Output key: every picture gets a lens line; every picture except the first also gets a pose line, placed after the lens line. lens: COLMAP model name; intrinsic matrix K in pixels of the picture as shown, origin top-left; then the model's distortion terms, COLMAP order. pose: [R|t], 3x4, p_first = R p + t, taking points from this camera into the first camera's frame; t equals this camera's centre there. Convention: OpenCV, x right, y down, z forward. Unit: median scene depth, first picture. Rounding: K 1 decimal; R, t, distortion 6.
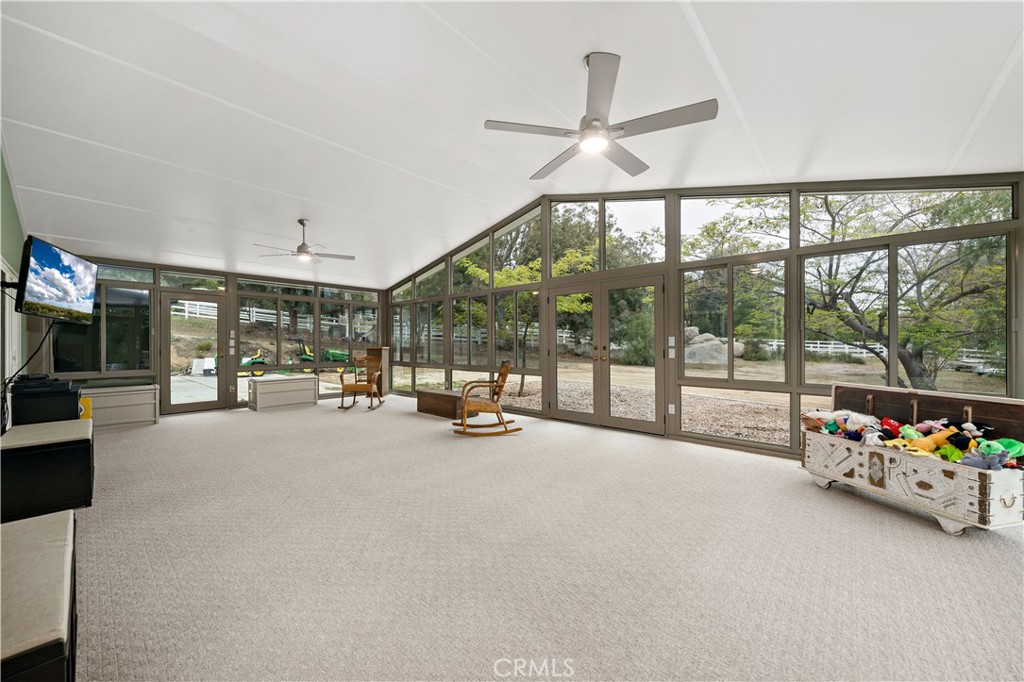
lens RADIAL K [[371.0, 0, 509.7], [0, 371.0, 347.9], [0, 0, 1]] dist [-0.008141, -0.000048]
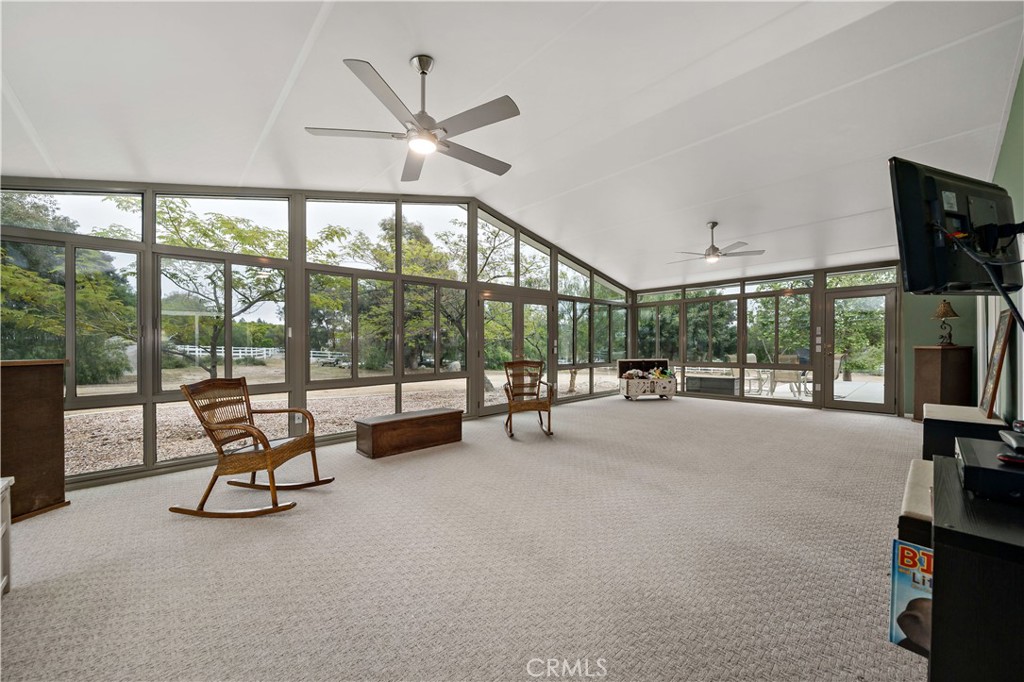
lens RADIAL K [[371.0, 0, 509.7], [0, 371.0, 347.9], [0, 0, 1]] dist [-0.008141, -0.000048]
pose [[0.122390, -0.009375, 0.992438, -0.431920], [0.021389, 0.999748, 0.006806, -0.004032], [-0.992252, 0.020394, 0.122560, 0.376981]]
